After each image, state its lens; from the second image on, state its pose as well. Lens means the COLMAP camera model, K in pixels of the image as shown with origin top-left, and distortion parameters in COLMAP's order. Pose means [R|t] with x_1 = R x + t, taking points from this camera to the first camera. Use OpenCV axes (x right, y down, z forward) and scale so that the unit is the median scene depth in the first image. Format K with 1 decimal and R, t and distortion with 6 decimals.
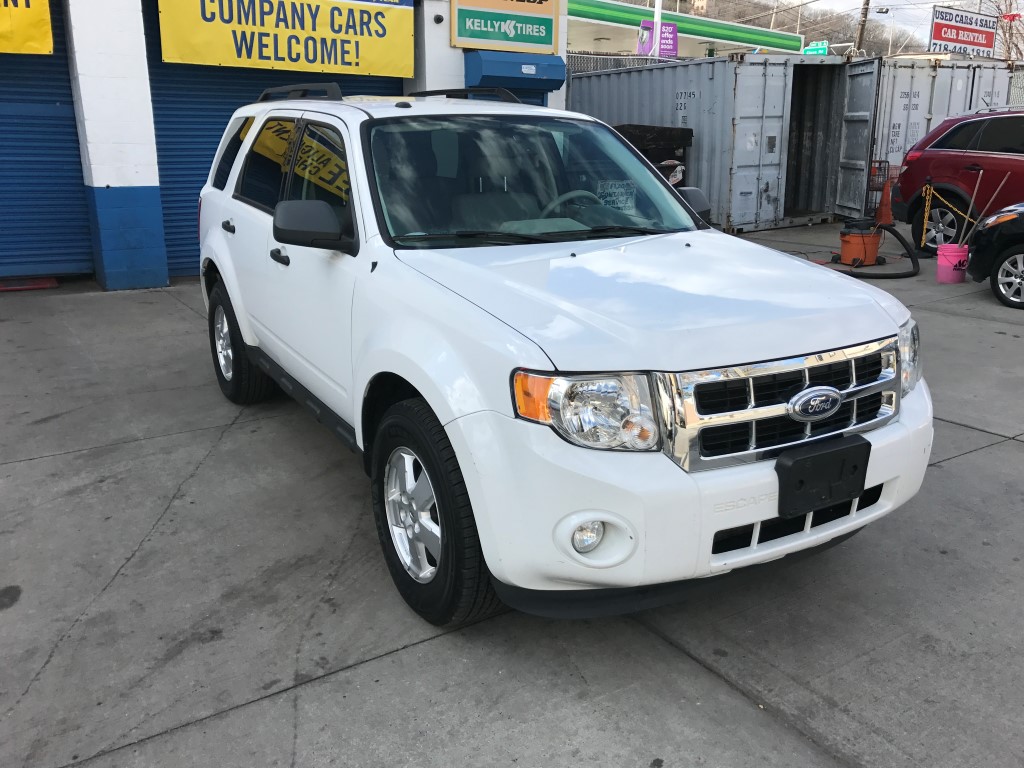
lens RADIAL K [[839.6, 0, 507.7], [0, 839.6, 377.3], [0, 0, 1]] dist [0.014760, -0.010530]
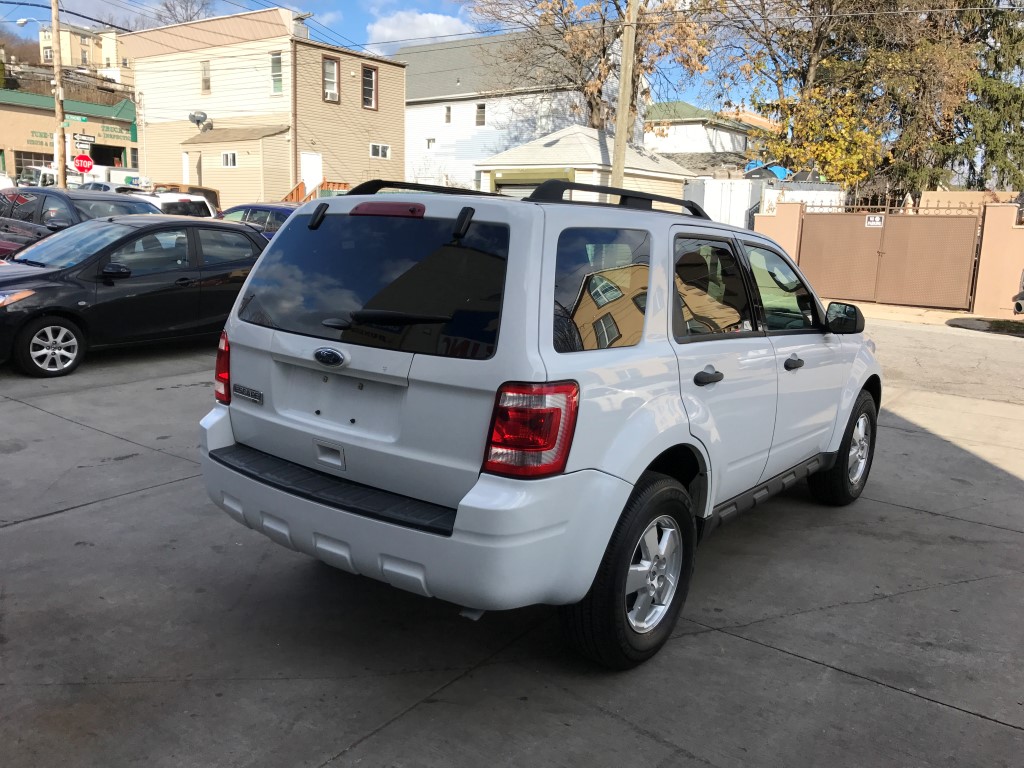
lens RADIAL K [[839.6, 0, 492.4], [0, 839.6, 384.4], [0, 0, 1]] dist [0.014760, -0.010530]
pose [[-0.357231, -0.190134, 0.914459, -1.081894], [0.221506, 0.933885, 0.280704, -0.486711], [-0.907370, 0.302835, -0.291497, 1.597173]]
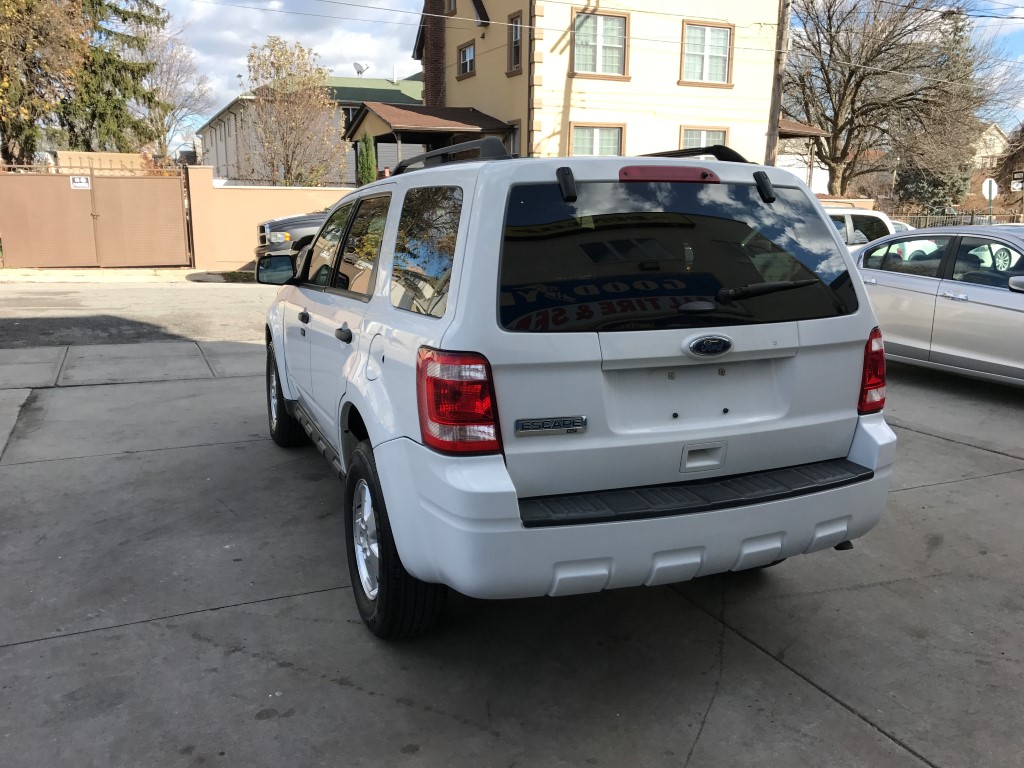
lens RADIAL K [[839.6, 0, 493.9], [0, 839.6, 391.5], [0, 0, 1]] dist [0.014760, -0.010530]
pose [[-0.987701, -0.042446, 0.150482, -0.273722], [0.034152, 0.880638, 0.472558, -0.614806], [-0.152578, 0.471885, -0.868357, 2.113631]]
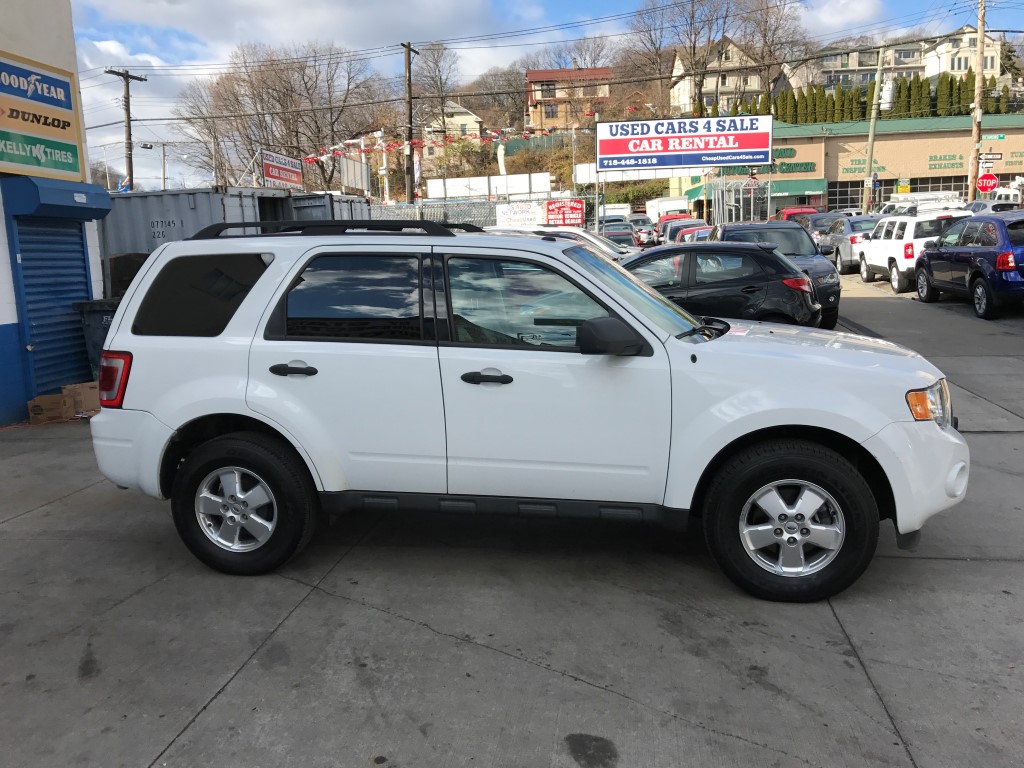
lens RADIAL K [[839.6, 0, 497.2], [0, 839.6, 380.0], [0, 0, 1]] dist [0.014760, -0.010530]
pose [[0.660314, -0.142641, 0.737319, -0.983435], [0.242198, 0.969785, -0.029289, -0.100413], [-0.710863, 0.197917, 0.674909, 0.265105]]
